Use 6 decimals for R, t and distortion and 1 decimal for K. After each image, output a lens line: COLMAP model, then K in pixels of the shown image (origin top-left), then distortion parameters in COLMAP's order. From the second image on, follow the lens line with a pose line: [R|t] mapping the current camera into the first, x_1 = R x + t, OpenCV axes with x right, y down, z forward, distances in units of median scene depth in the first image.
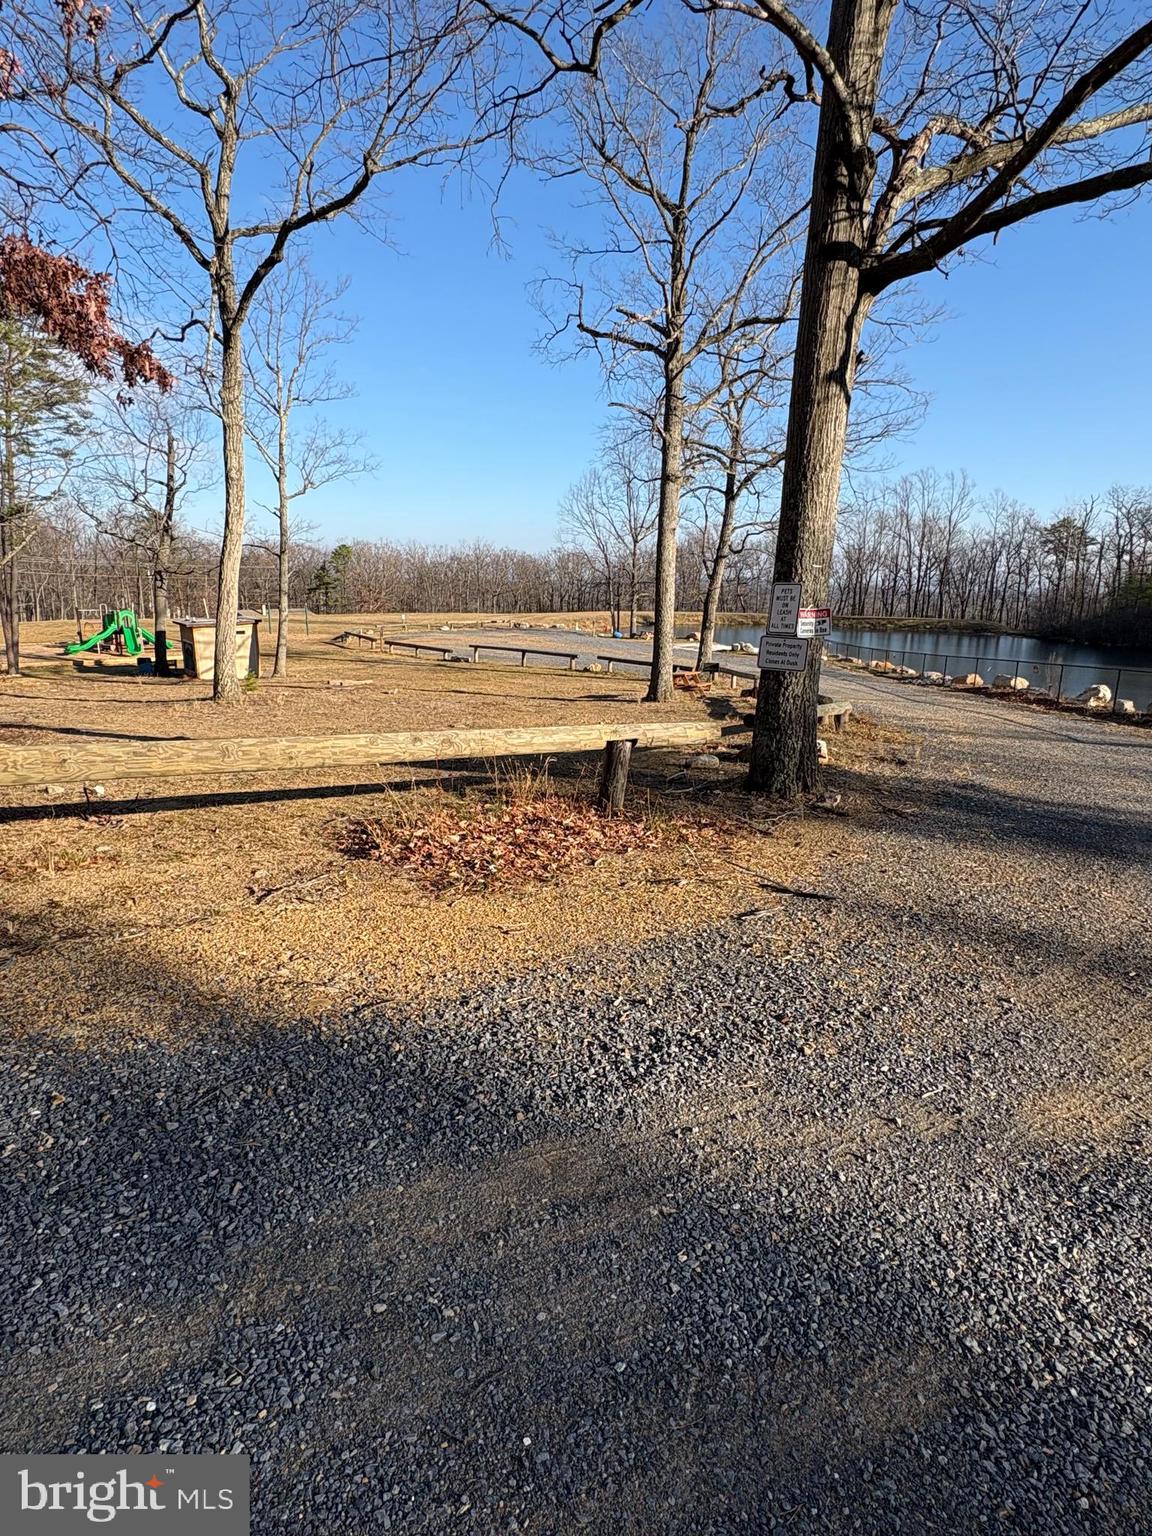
lens RADIAL K [[811.0, 0, 577.6], [0, 811.0, 771.3], [0, 0, 1]] dist [-0.003878, 0.000460]
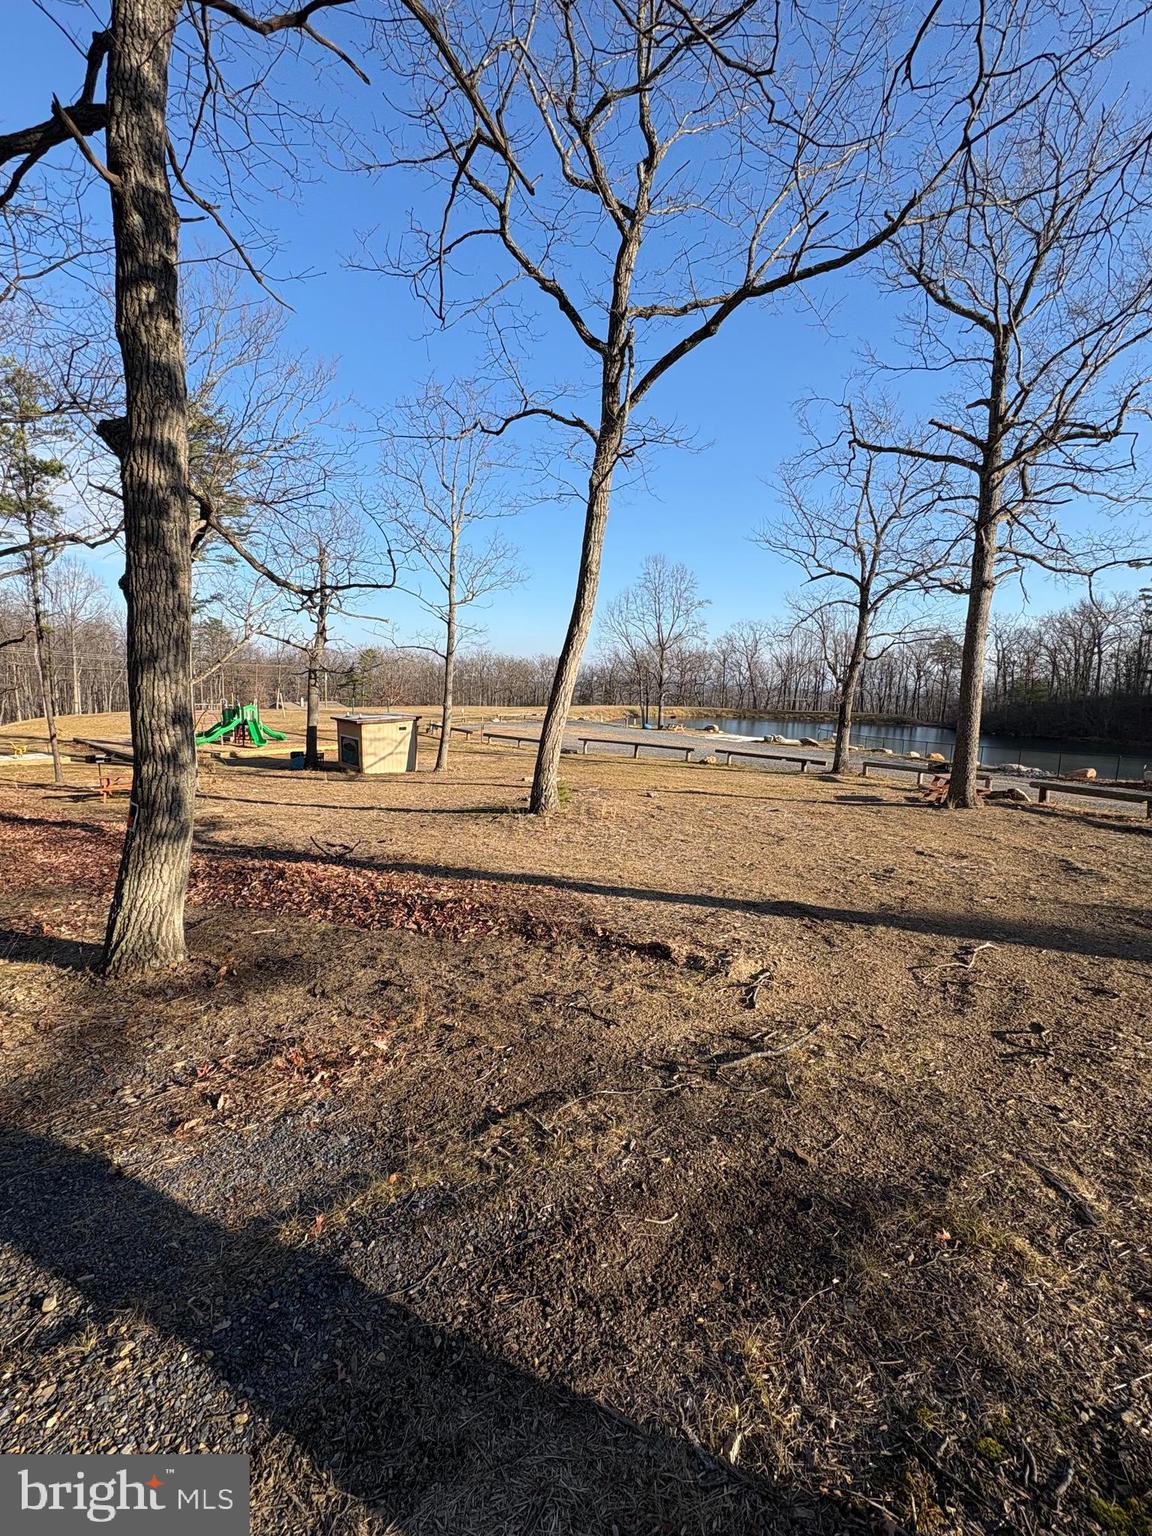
lens RADIAL K [[653.9, 0, 584.7], [0, 653.9, 769.0], [0, 0, 1]] dist [0.000702, 0.000106]
pose [[0.996532, -0.002461, 0.083172, -0.235462], [0.010368, 0.995445, -0.094774, -0.034798], [-0.082559, 0.095308, 0.992018, 0.139395]]
